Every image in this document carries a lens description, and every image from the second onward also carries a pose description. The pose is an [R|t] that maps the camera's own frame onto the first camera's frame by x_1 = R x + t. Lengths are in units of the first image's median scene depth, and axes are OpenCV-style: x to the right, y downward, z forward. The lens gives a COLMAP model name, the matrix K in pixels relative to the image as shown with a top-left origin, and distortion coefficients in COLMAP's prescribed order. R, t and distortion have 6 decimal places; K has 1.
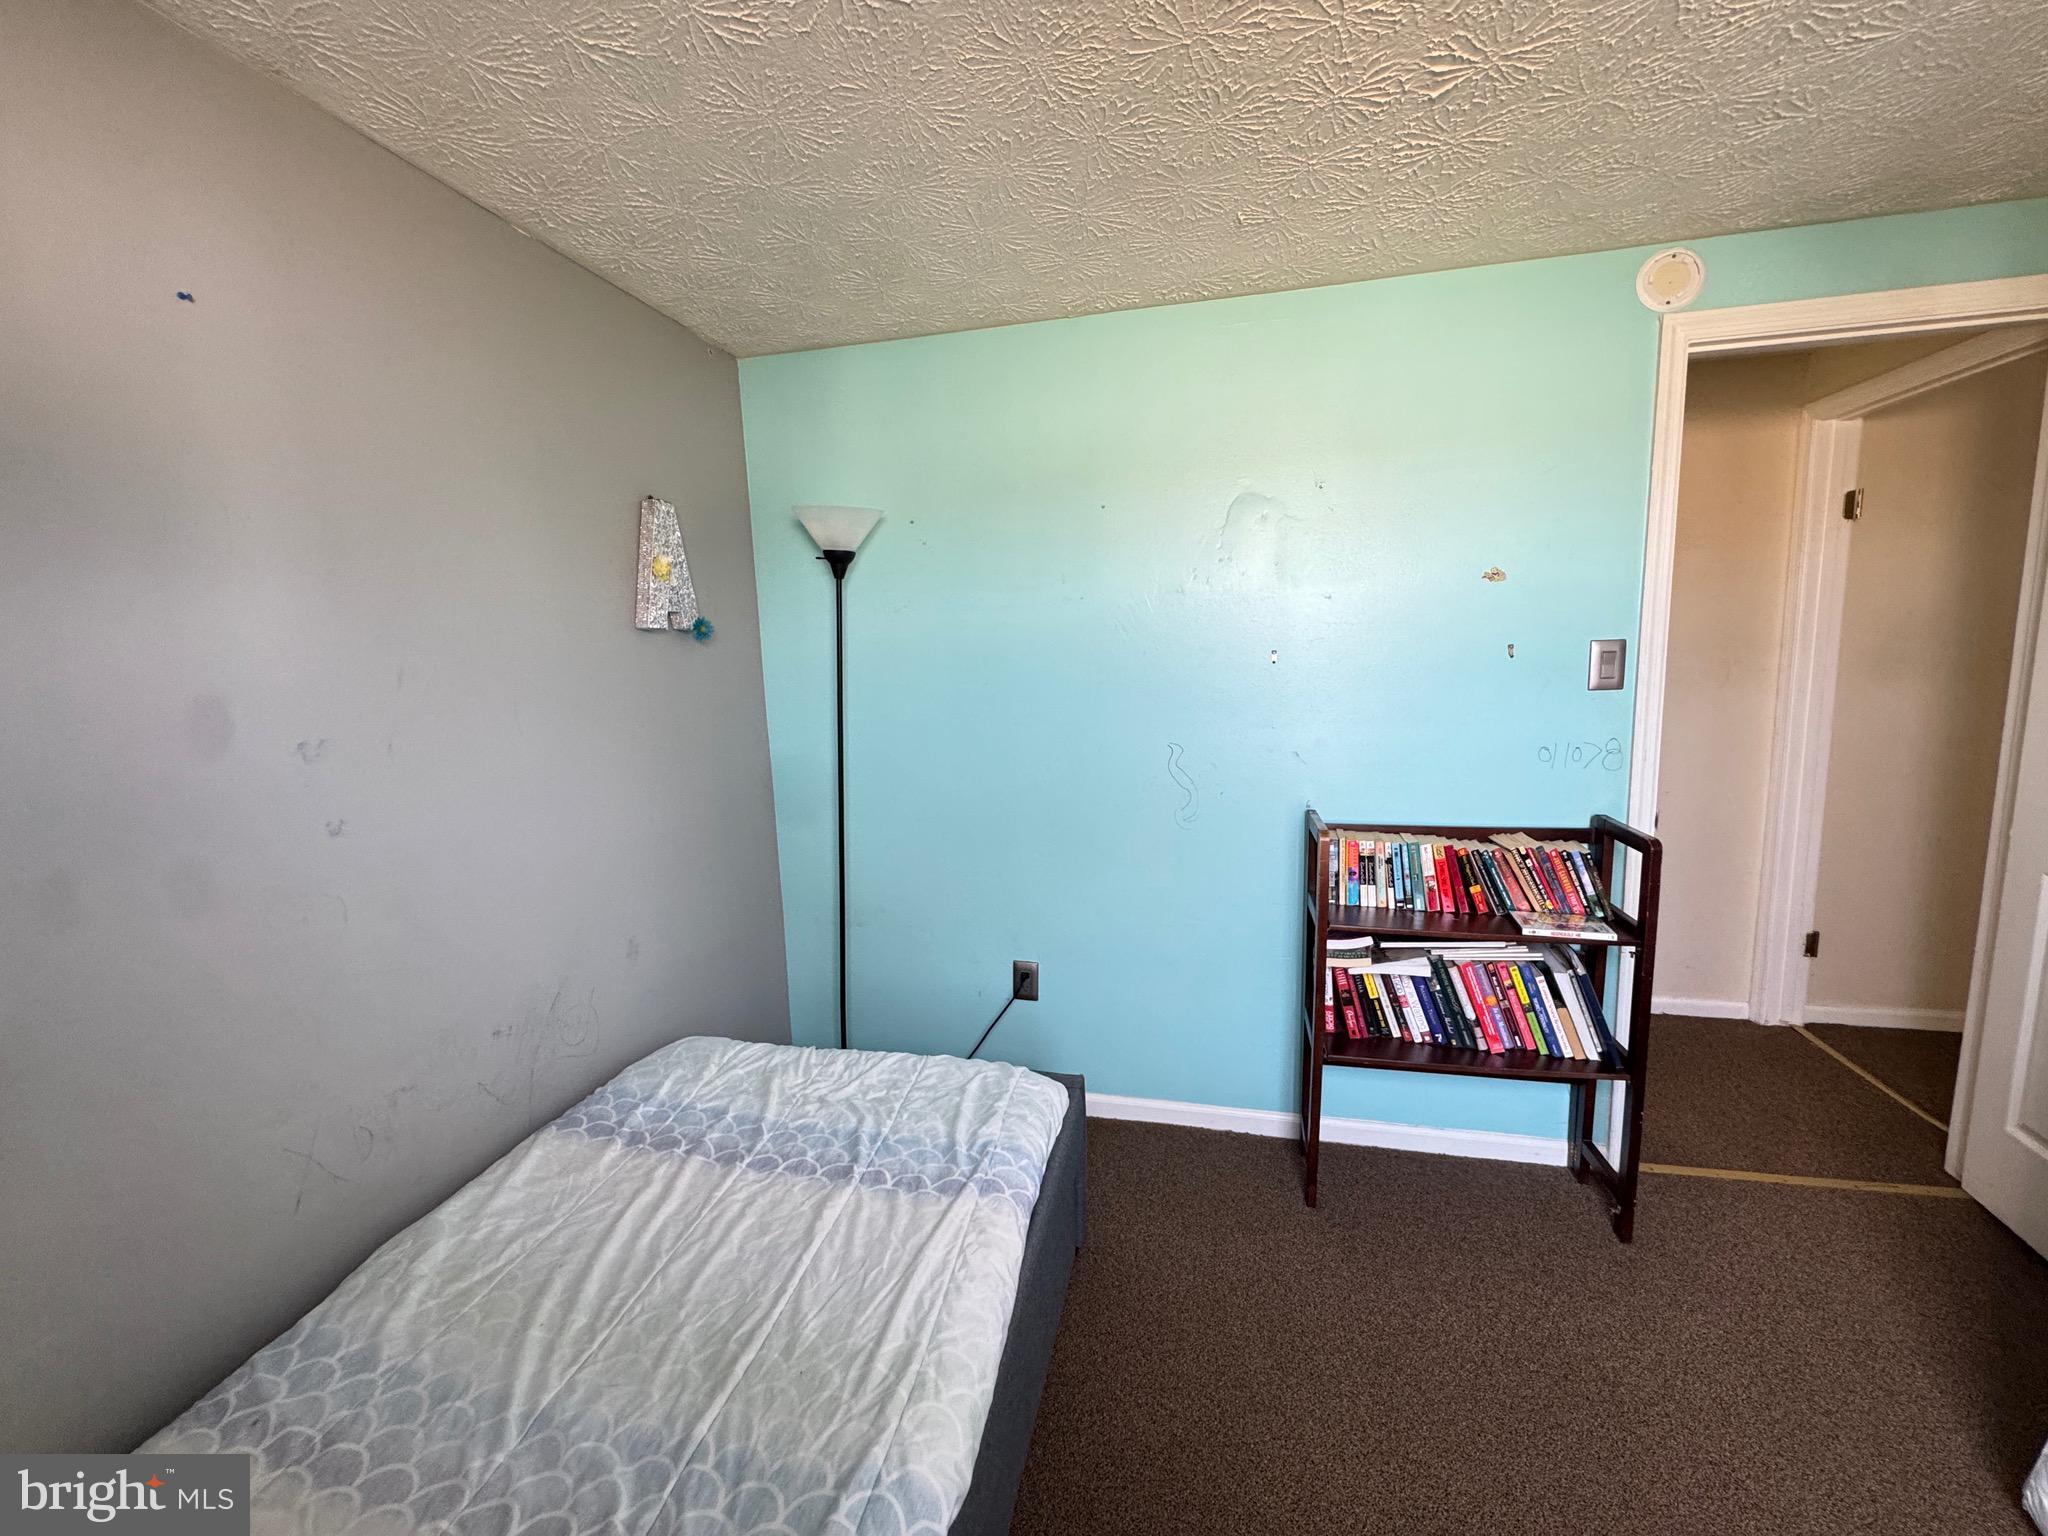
lens RADIAL K [[814.1, 0, 1024.2], [0, 814.1, 769.3], [0, 0, 1]] dist [-0.003898, 0.000160]
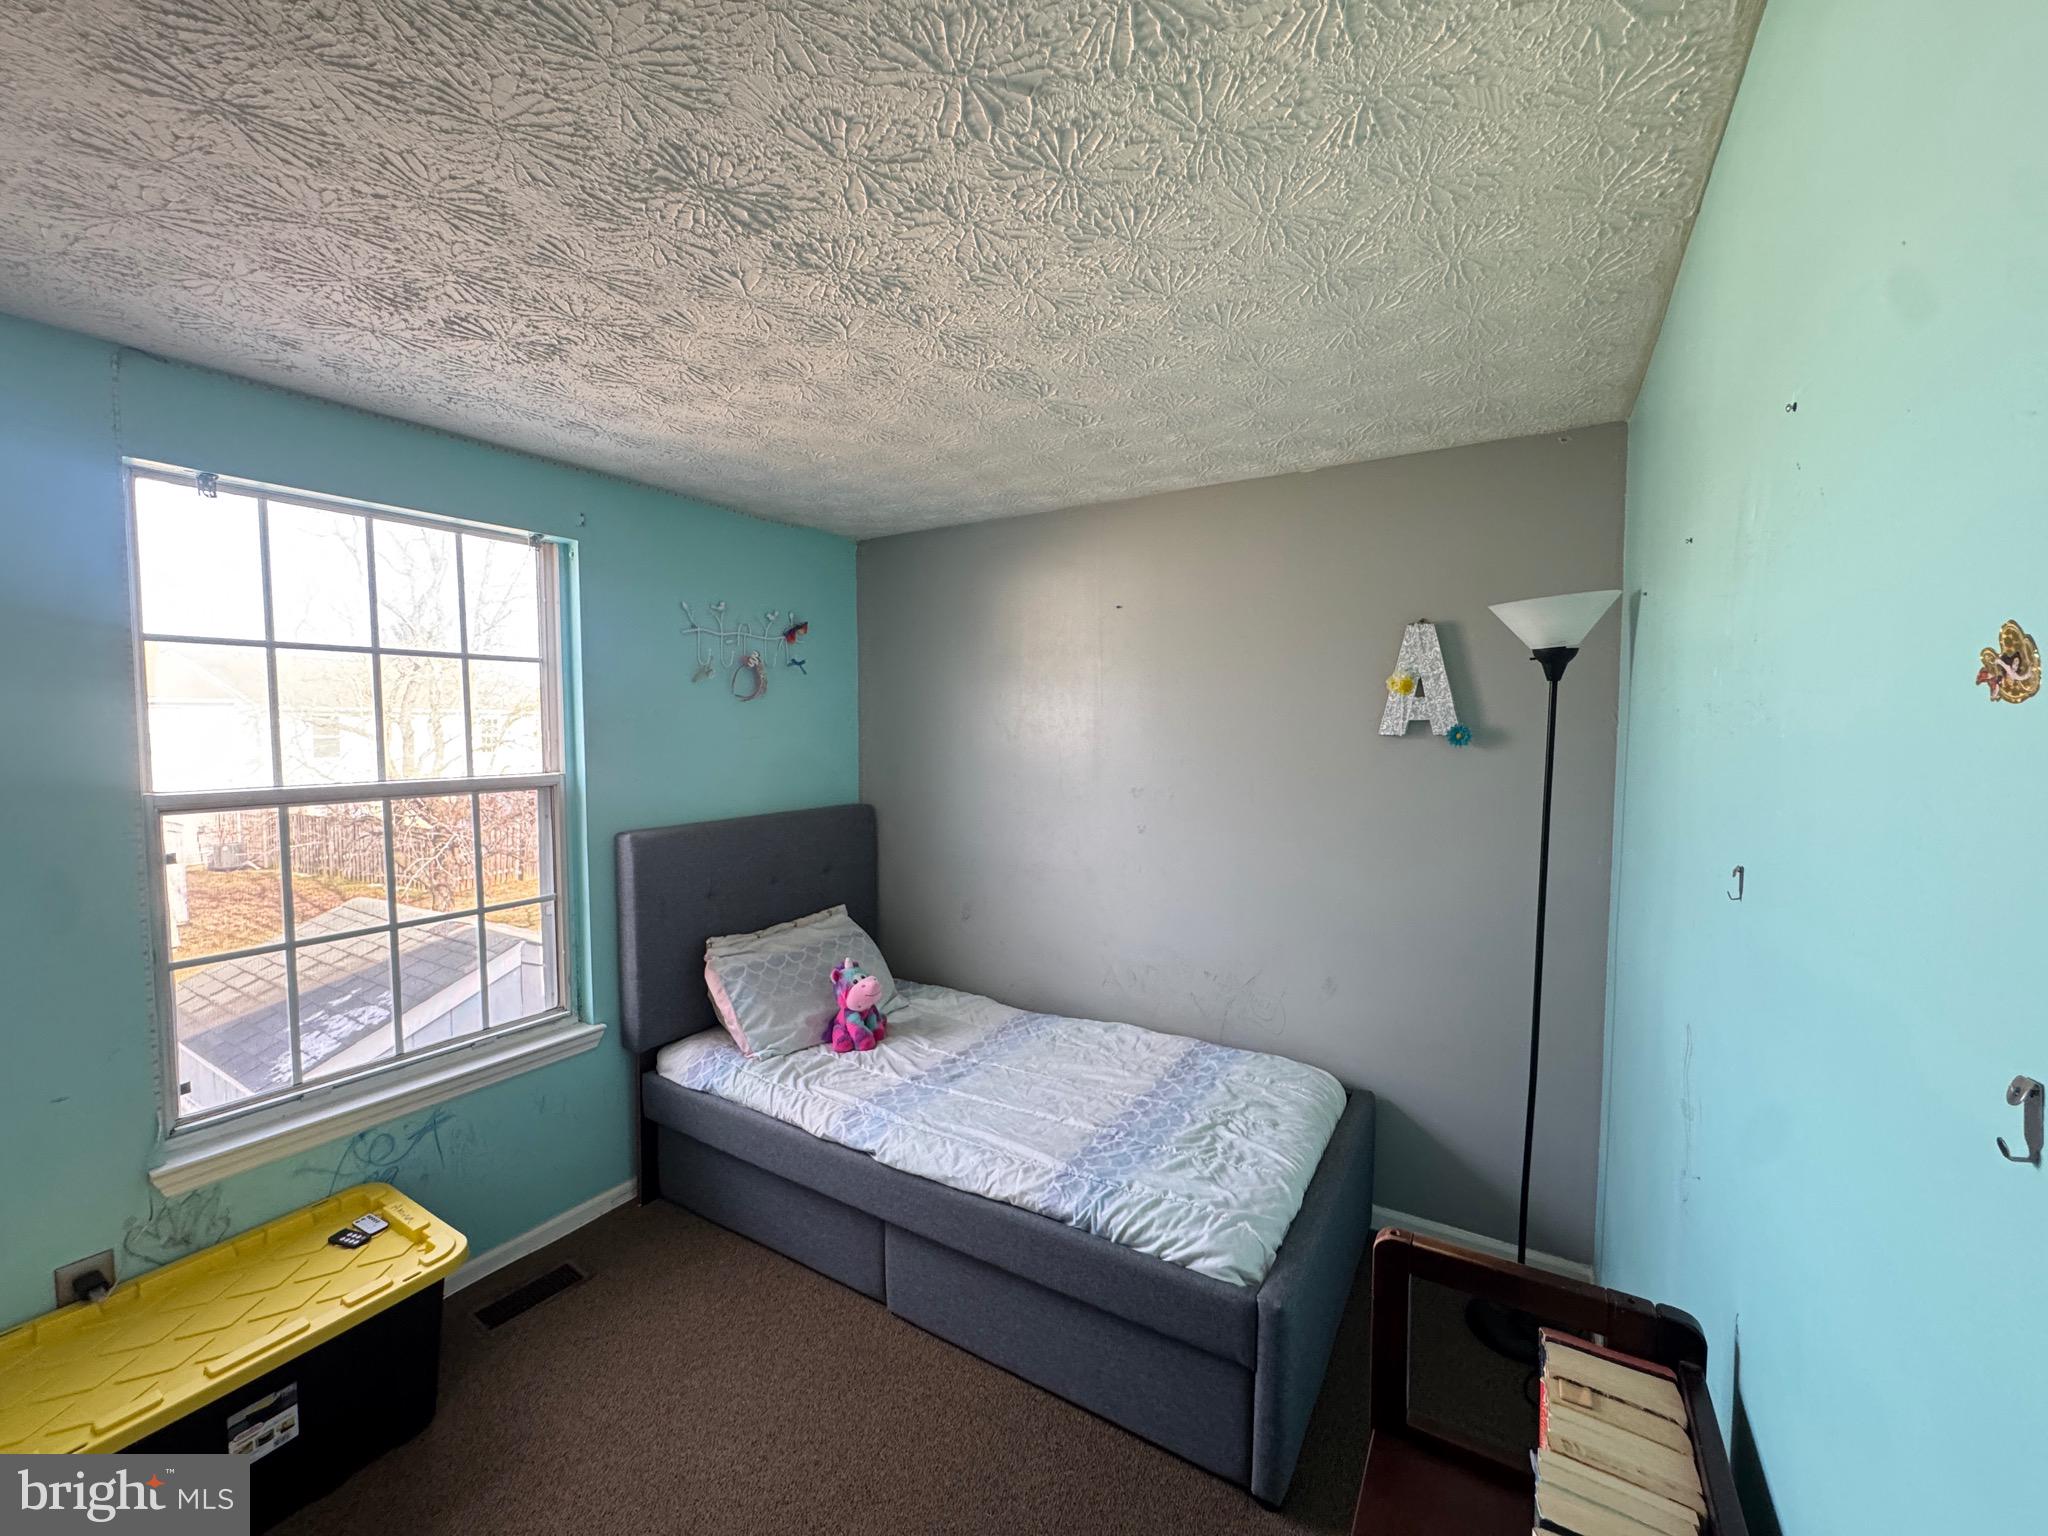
lens RADIAL K [[814.1, 0, 1024.2], [0, 814.1, 769.3], [0, 0, 1]] dist [-0.003898, 0.000160]
pose [[-0.323019, 0.093770, -0.941736, 0.824582], [-0.120303, 0.982938, 0.139137, -0.226637], [0.938715, 0.158237, -0.306227, 0.879664]]
